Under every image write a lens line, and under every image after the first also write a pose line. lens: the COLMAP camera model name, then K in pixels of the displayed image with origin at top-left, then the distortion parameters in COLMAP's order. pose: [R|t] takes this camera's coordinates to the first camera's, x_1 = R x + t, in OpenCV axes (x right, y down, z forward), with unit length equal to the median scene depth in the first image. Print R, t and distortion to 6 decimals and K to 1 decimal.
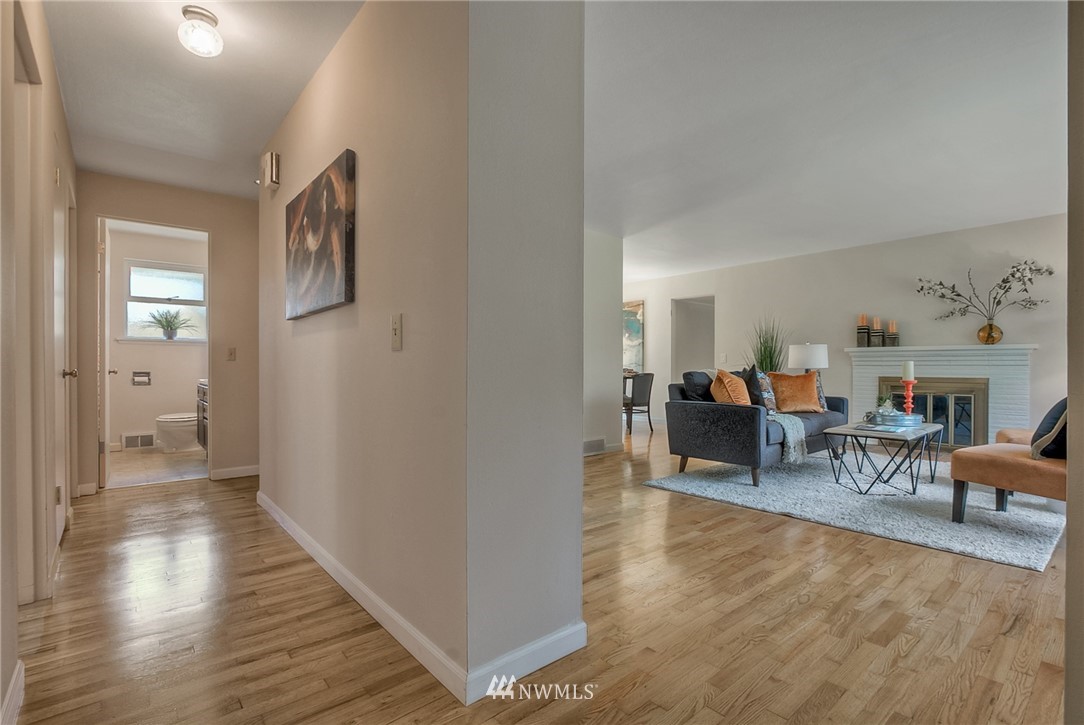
lens RADIAL K [[497.4, 0, 538.4], [0, 497.4, 368.3], [0, 0, 1]] dist [-0.007364, 0.001135]
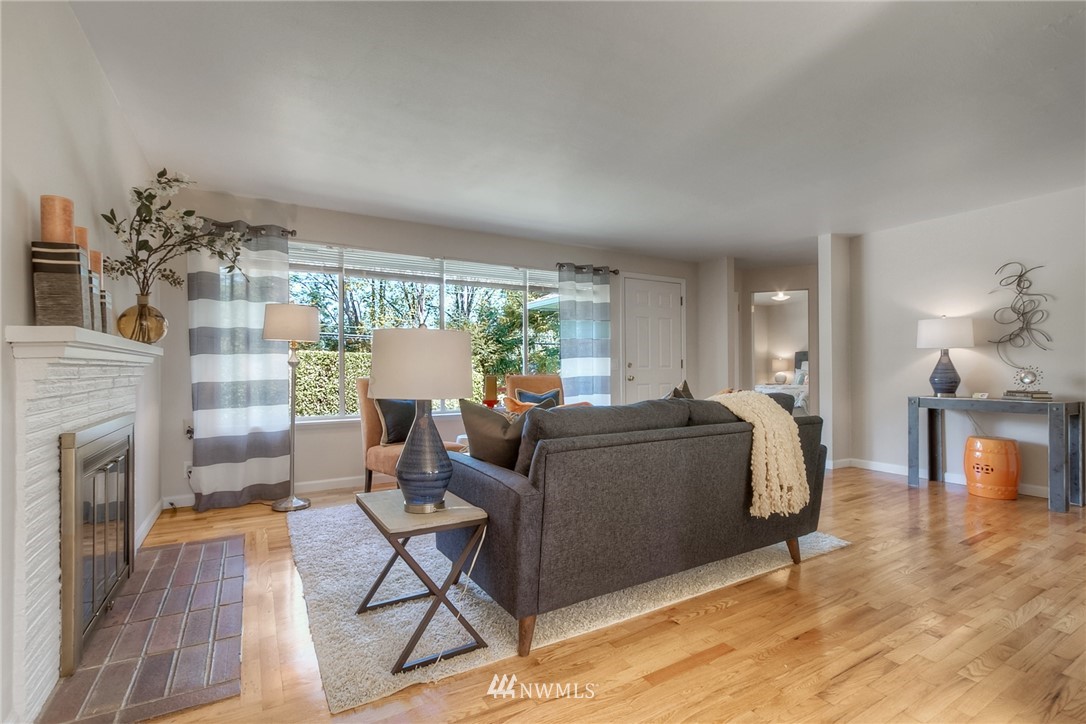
lens RADIAL K [[498.3, 0, 536.9], [0, 498.3, 363.0], [0, 0, 1]] dist [-0.007364, 0.001135]
pose [[-0.983248, 0.001879, 0.182263, 0.414940], [0.001269, 0.999993, -0.003459, -0.026699], [-0.182268, -0.003170, -0.983244, 1.425701]]
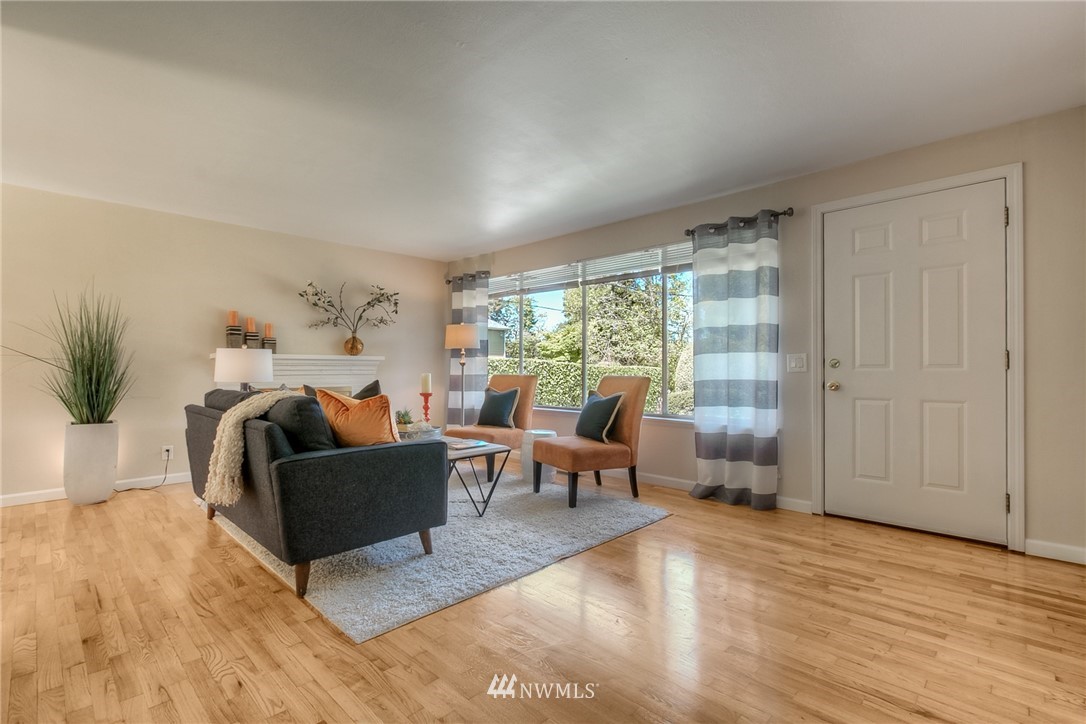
lens RADIAL K [[498.3, 0, 539.0], [0, 498.3, 368.1], [0, 0, 1]] dist [-0.007364, 0.001135]
pose [[-0.090997, -0.002058, 0.995849, -0.219275], [0.001992, 0.999995, 0.002248, -0.021847], [-0.995849, 0.002188, -0.090993, 0.689826]]
